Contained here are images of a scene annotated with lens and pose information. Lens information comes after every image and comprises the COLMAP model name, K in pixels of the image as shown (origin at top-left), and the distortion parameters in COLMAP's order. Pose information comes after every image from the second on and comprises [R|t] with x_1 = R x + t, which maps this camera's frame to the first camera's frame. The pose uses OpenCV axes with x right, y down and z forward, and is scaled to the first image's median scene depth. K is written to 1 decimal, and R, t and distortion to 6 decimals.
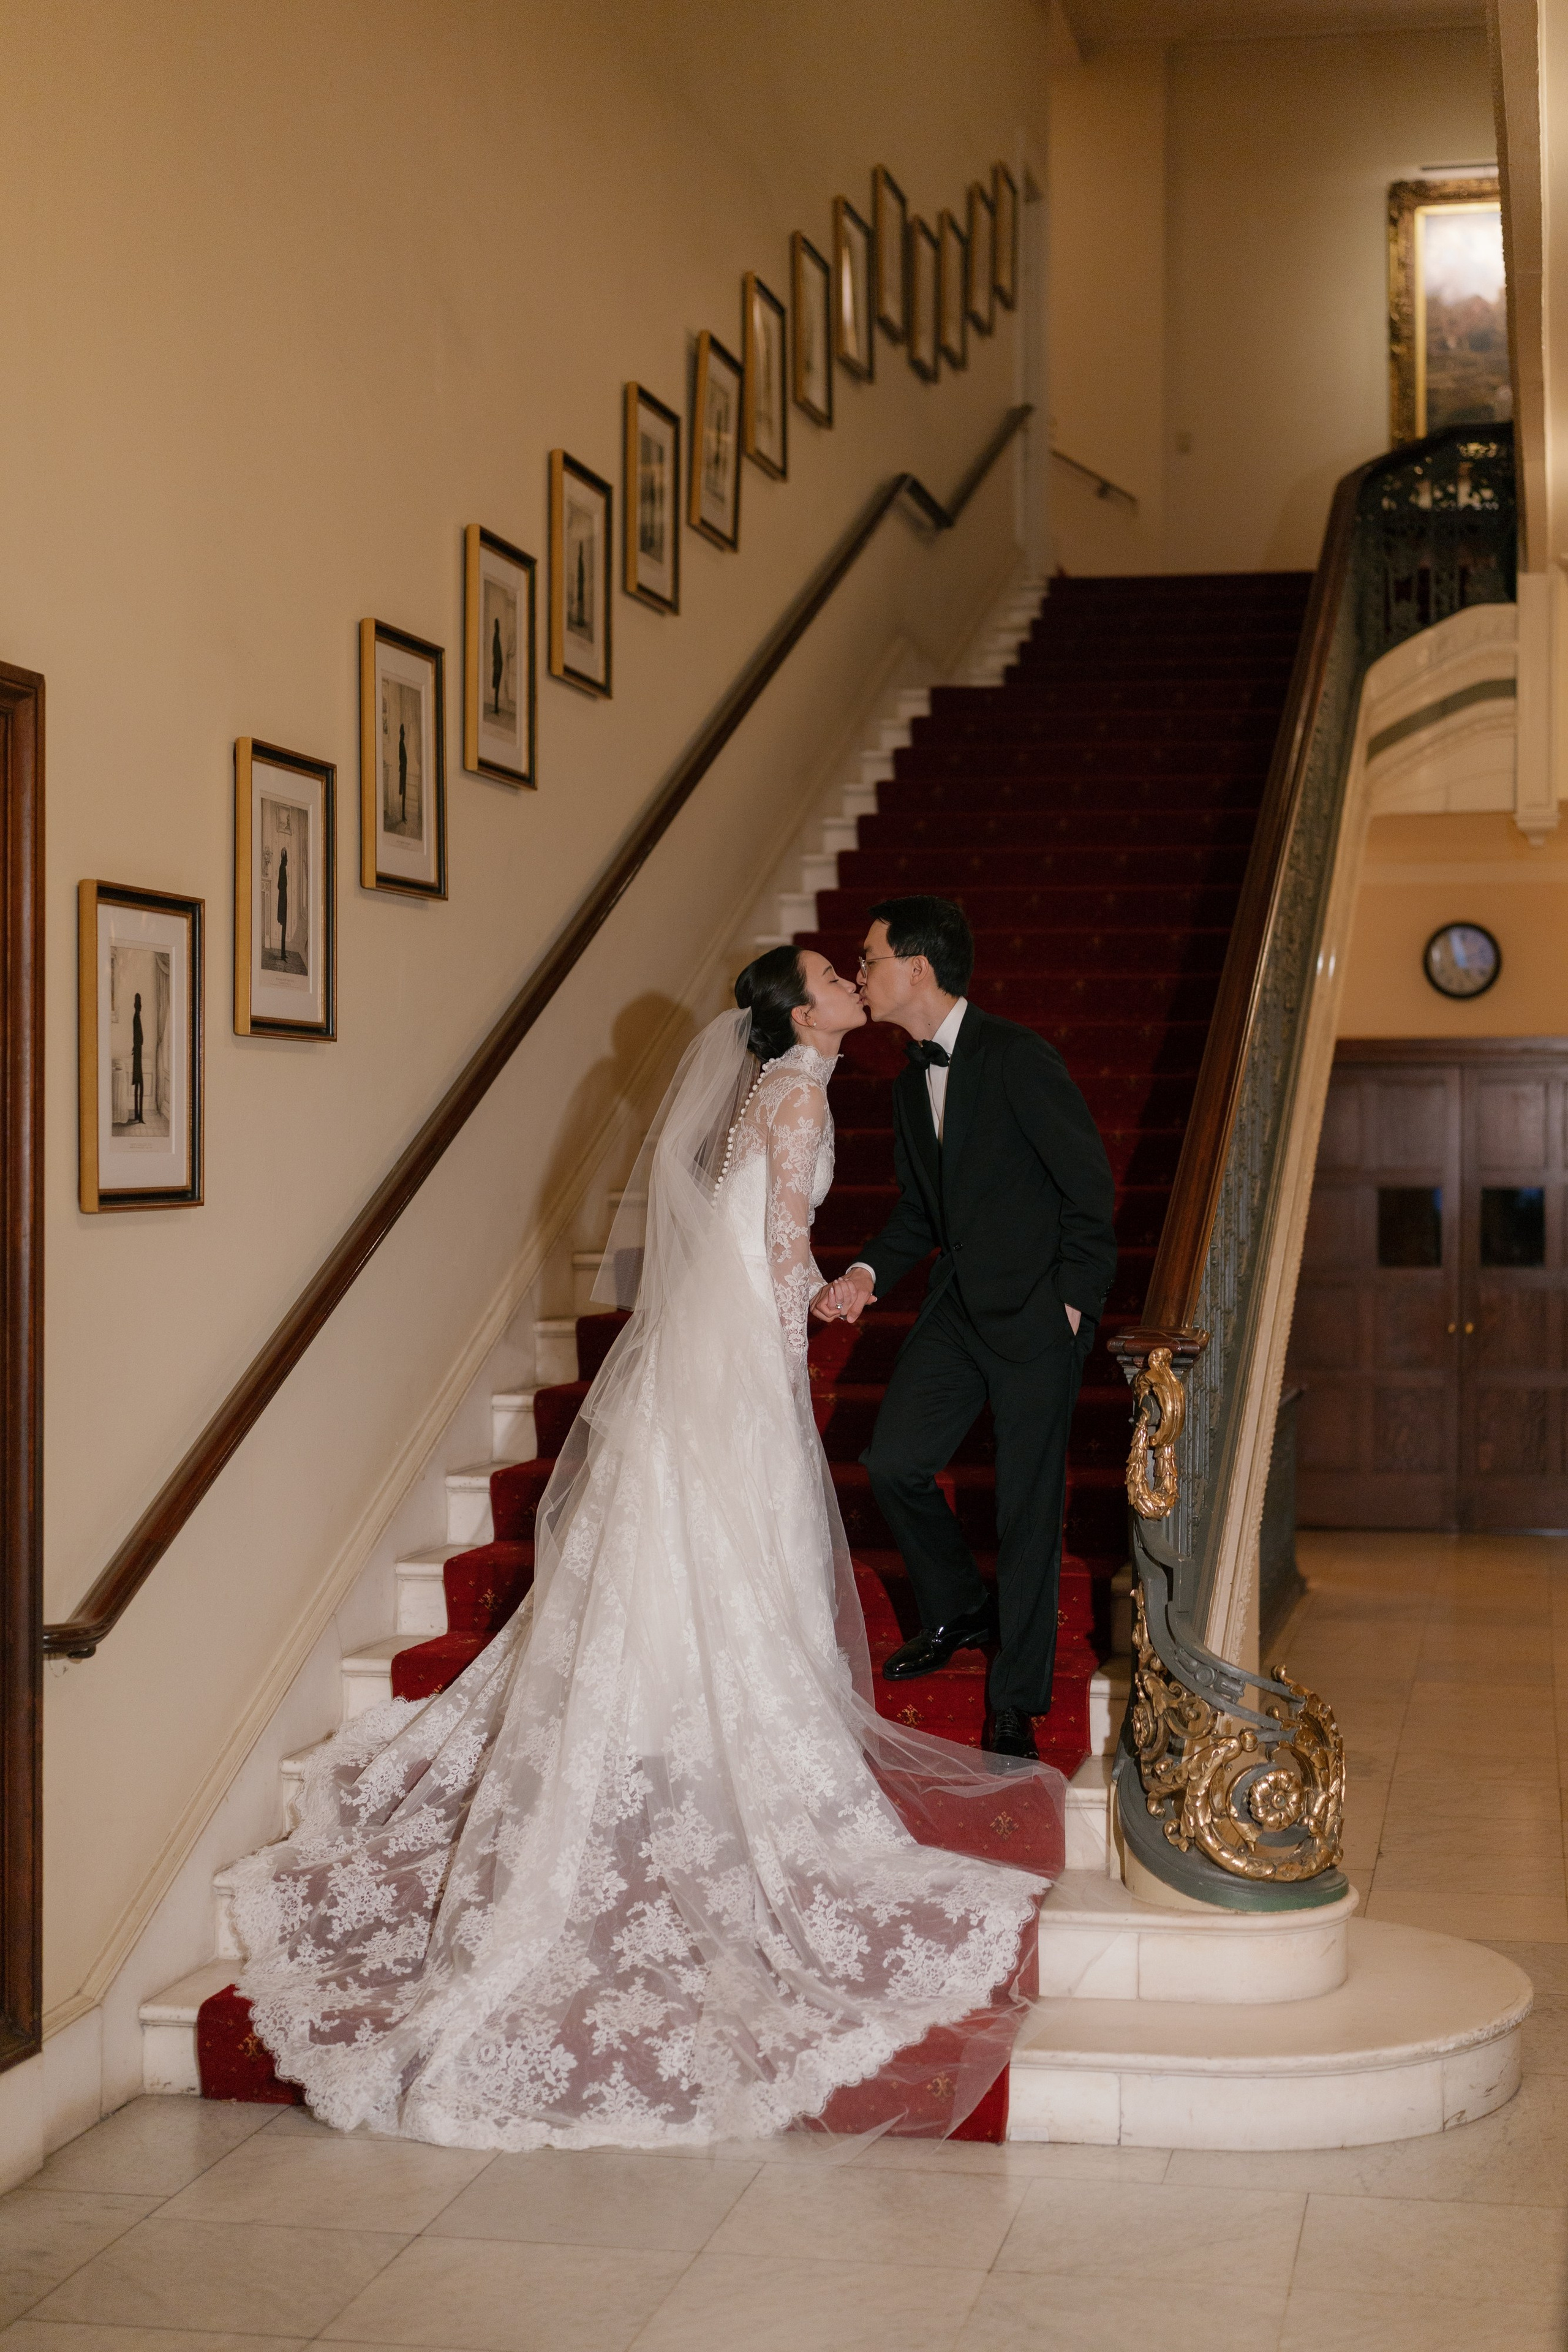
lens RADIAL K [[3241.3, 0, 984.8], [0, 3241.3, 1187.6], [0, 0, 1]] dist [0.021081, 0.061403]
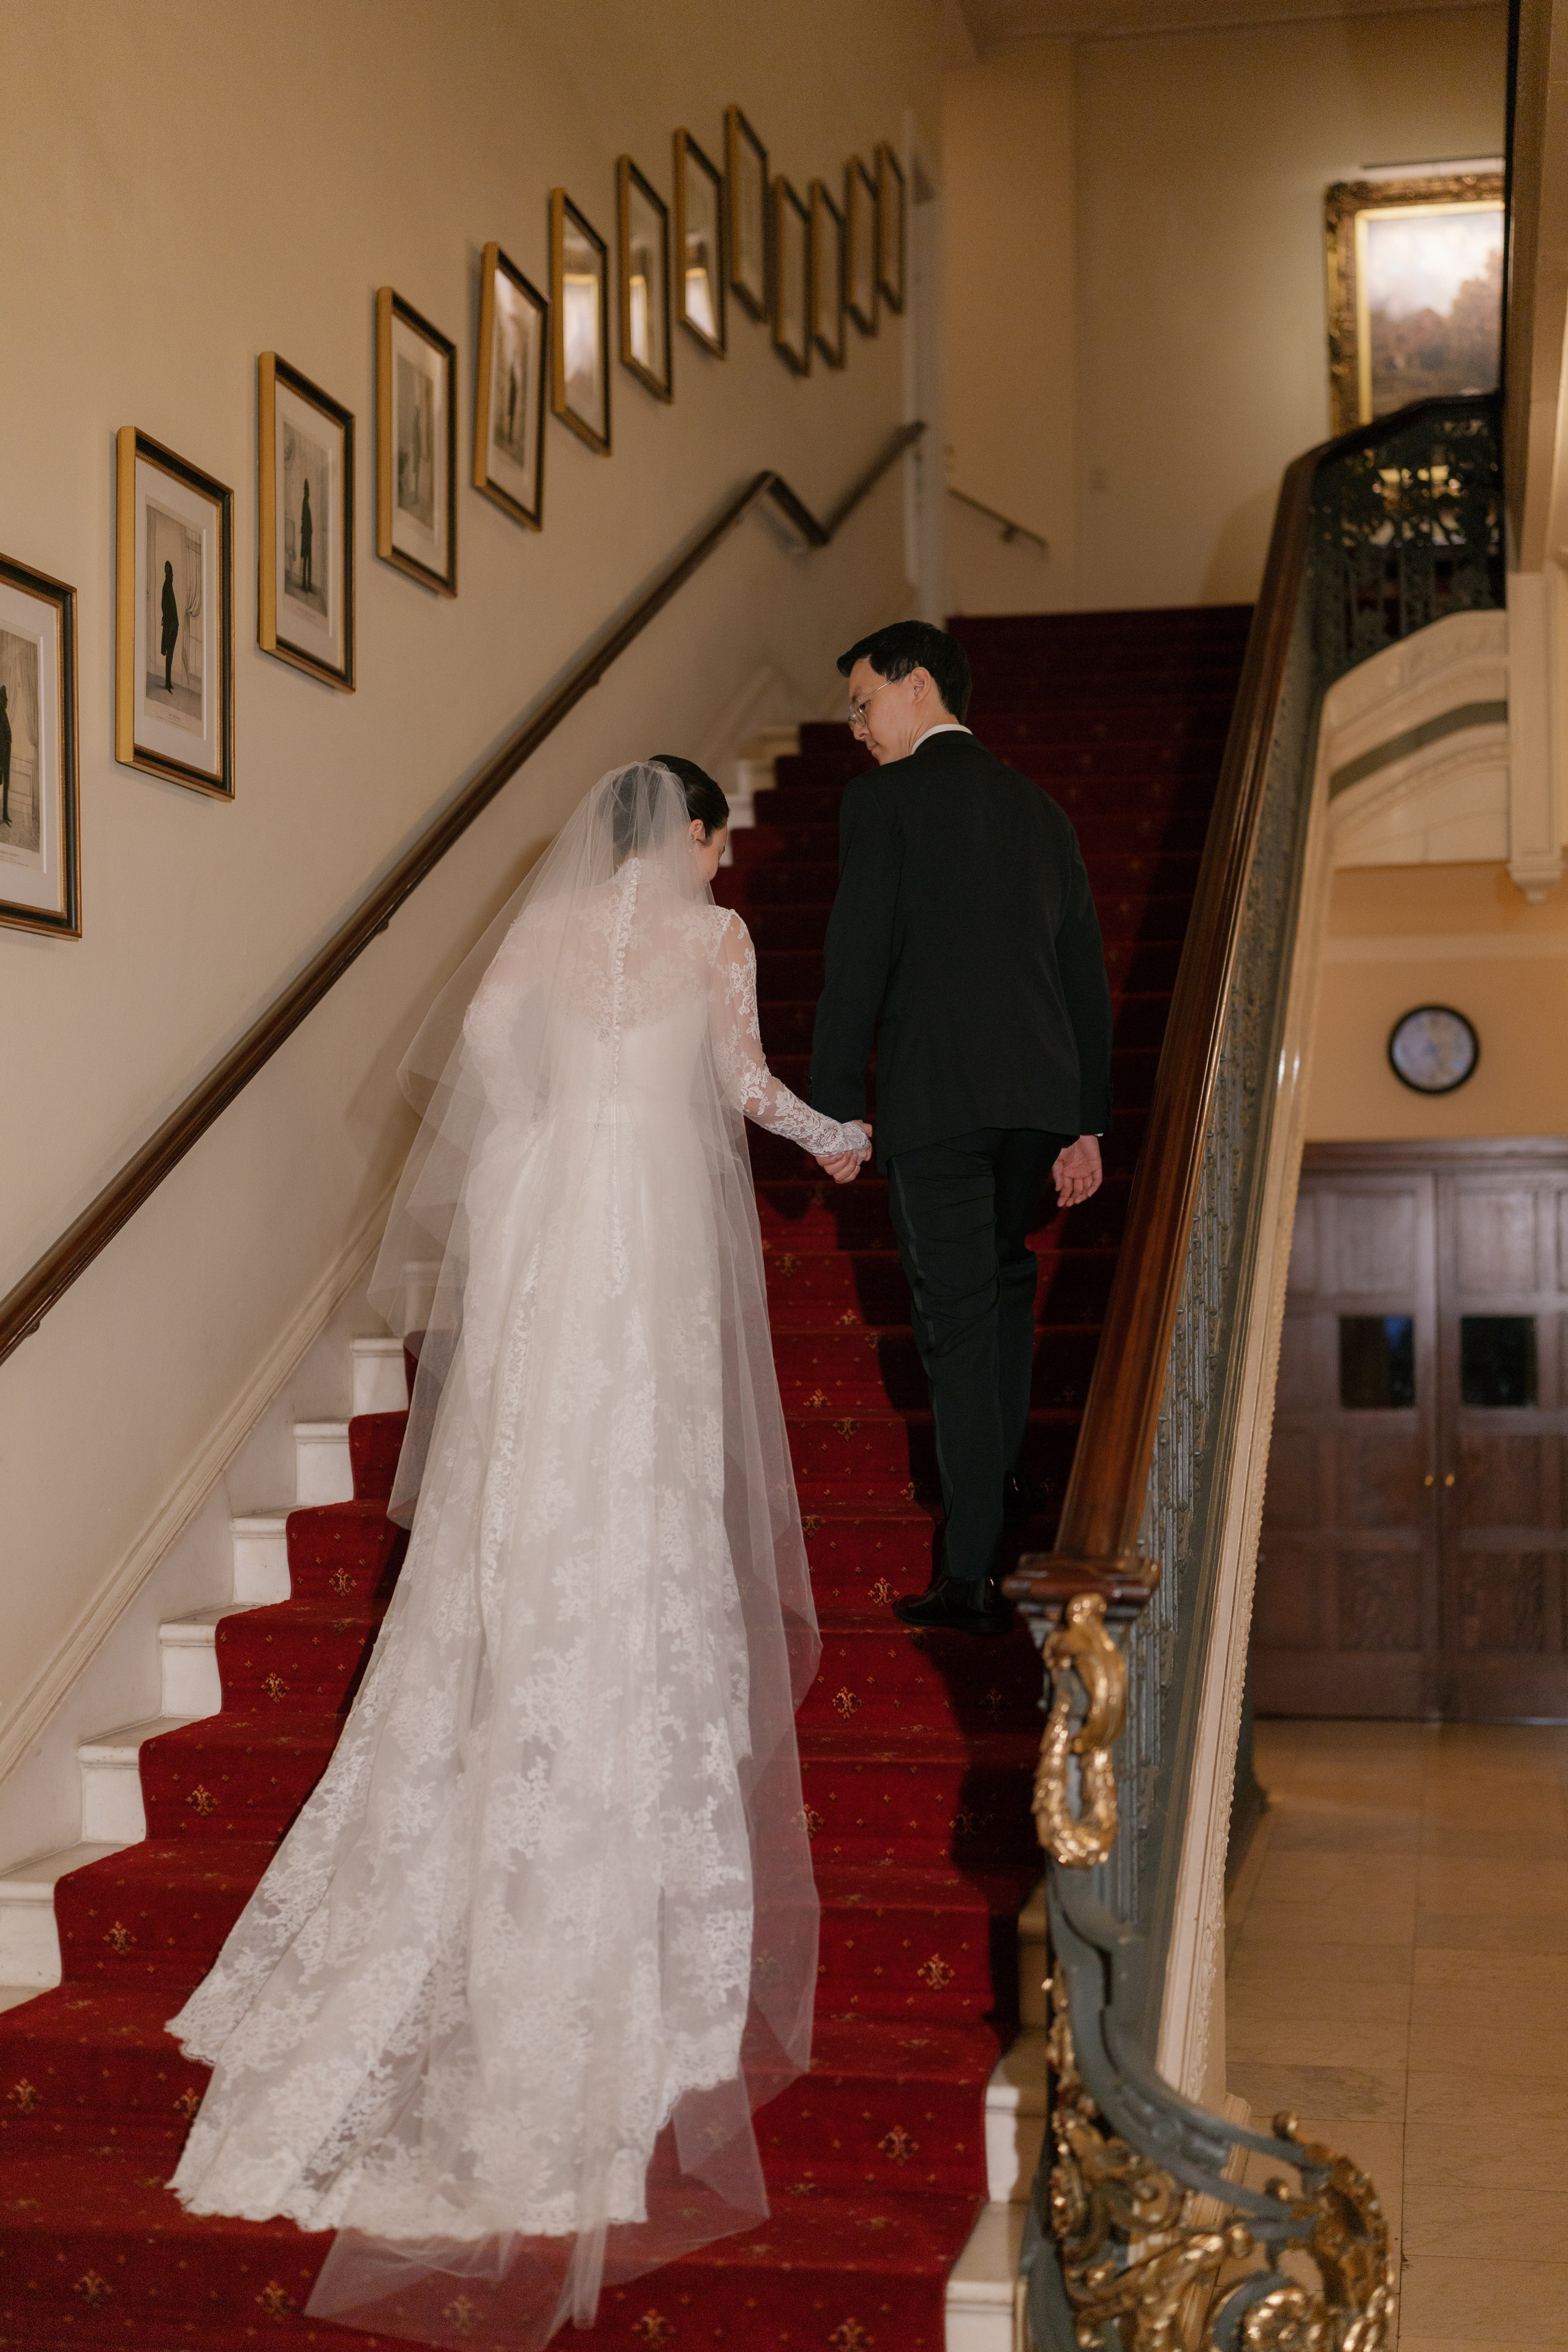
lens RADIAL K [[3313.4, 0, 784.0], [0, 3313.4, 1176.0], [0, 0, 1]] dist [0.006824, -0.011392]
pose [[0.999334, -0.009739, -0.035156, 0.013715], [0.008279, 0.999107, -0.041438, -0.004078], [0.035528, 0.041120, 0.998522, 0.257924]]
